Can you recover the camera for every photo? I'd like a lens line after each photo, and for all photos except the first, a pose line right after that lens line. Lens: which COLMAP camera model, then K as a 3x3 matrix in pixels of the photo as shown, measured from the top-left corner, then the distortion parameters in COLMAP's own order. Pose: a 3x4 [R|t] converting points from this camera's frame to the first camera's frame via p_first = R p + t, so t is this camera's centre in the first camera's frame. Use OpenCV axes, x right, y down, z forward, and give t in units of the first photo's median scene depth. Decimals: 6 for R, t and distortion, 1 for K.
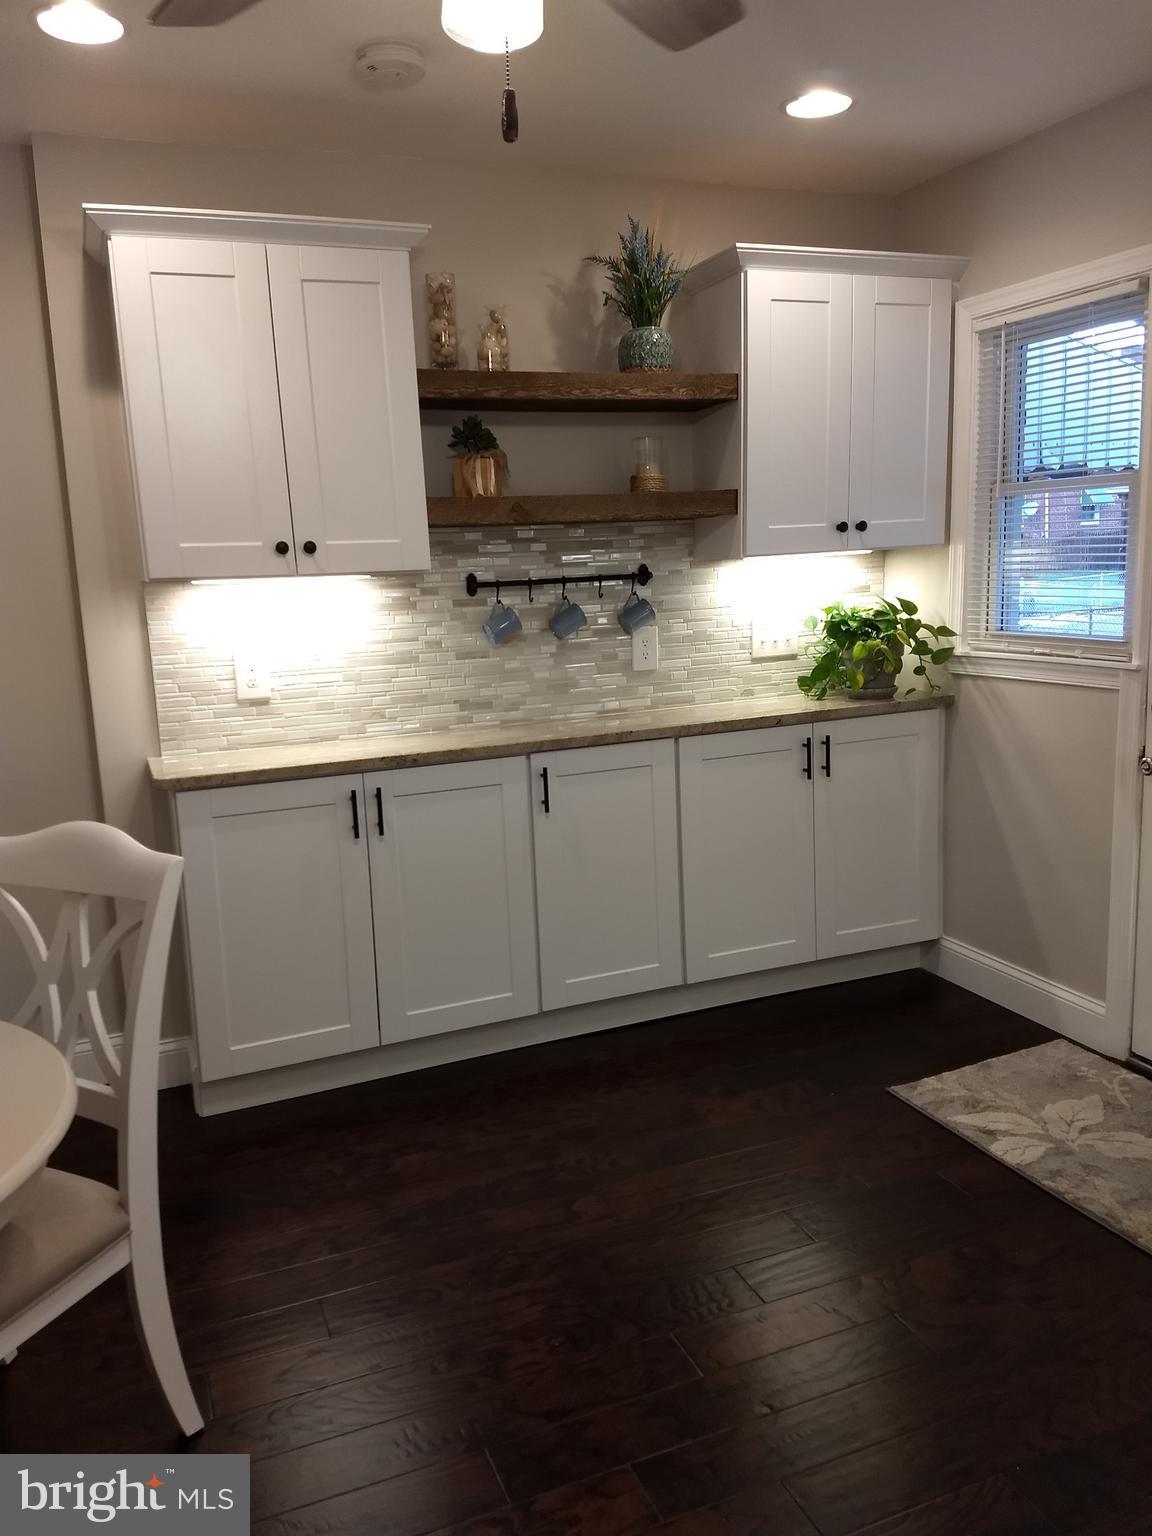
lens RADIAL K [[1164.8, 0, 576.0], [0, 1164.8, 768.0], [0, 0, 1]] dist [0.199380, -0.274451]
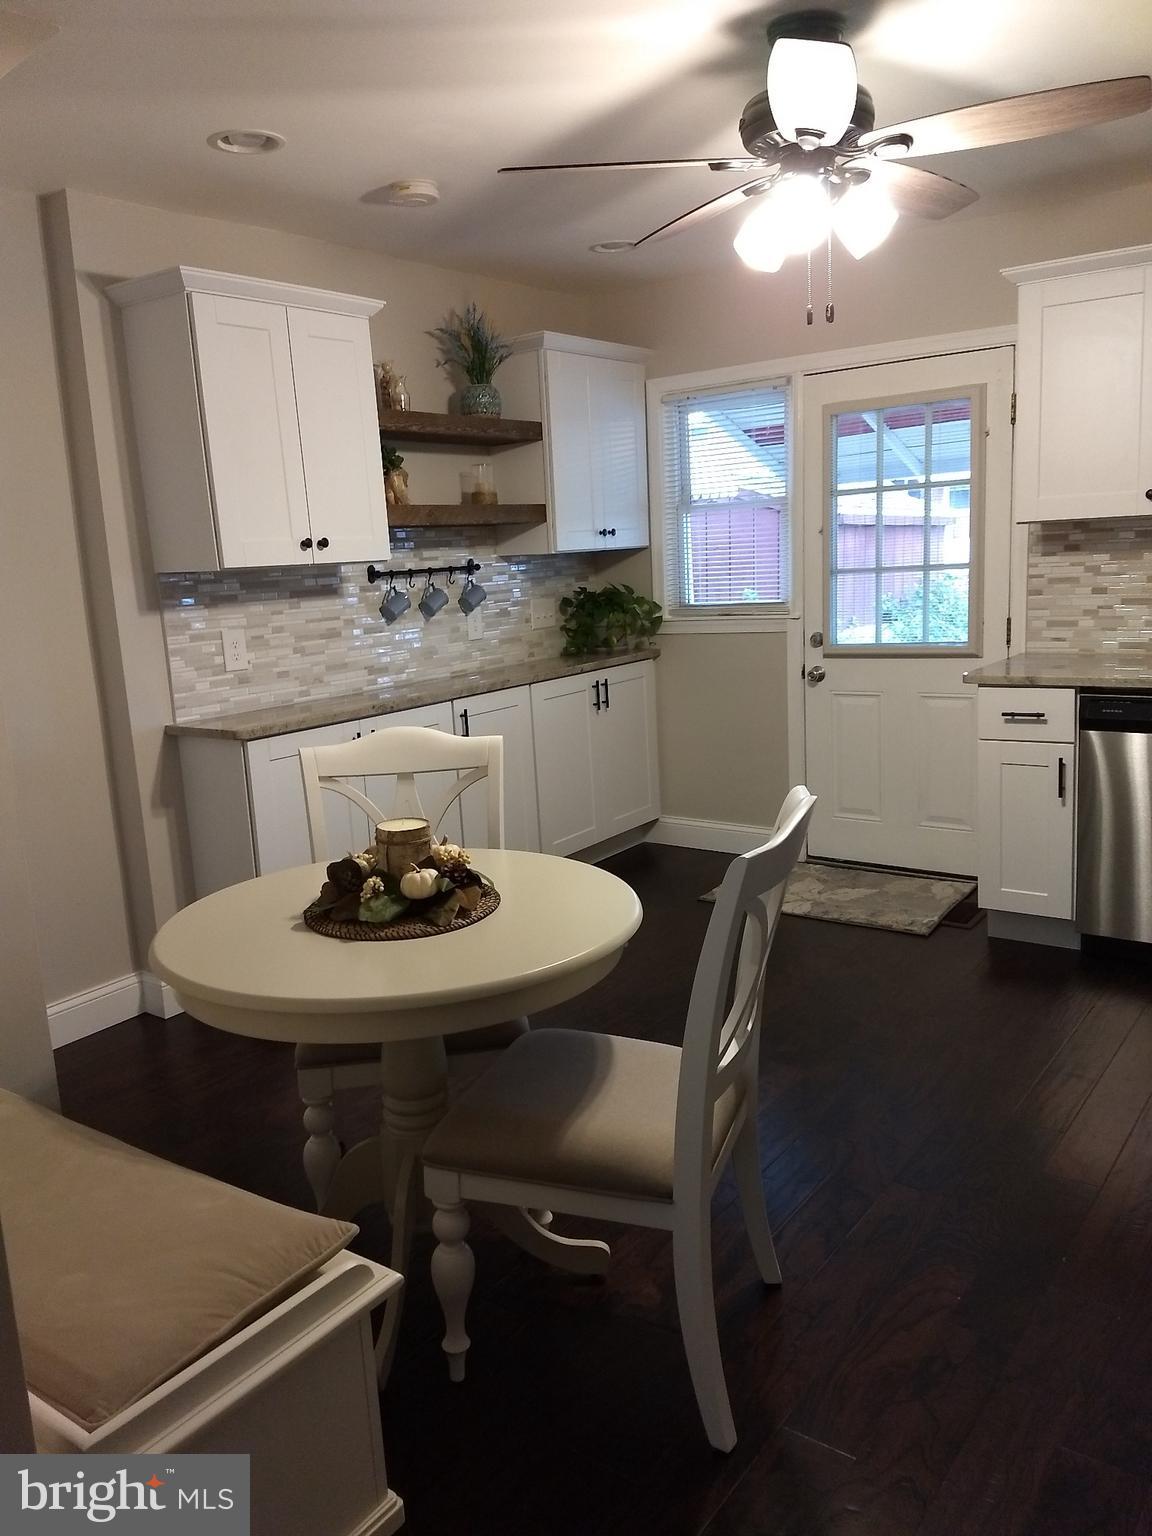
lens RADIAL K [[1164.8, 0, 576.0], [0, 1164.8, 768.0], [0, 0, 1]] dist [0.199380, -0.274451]
pose [[0.853736, -0.104489, 0.510115, -0.558284], [0.113835, 0.993415, 0.012970, 0.058463], [-0.508111, 0.046996, 0.860008, -0.191786]]
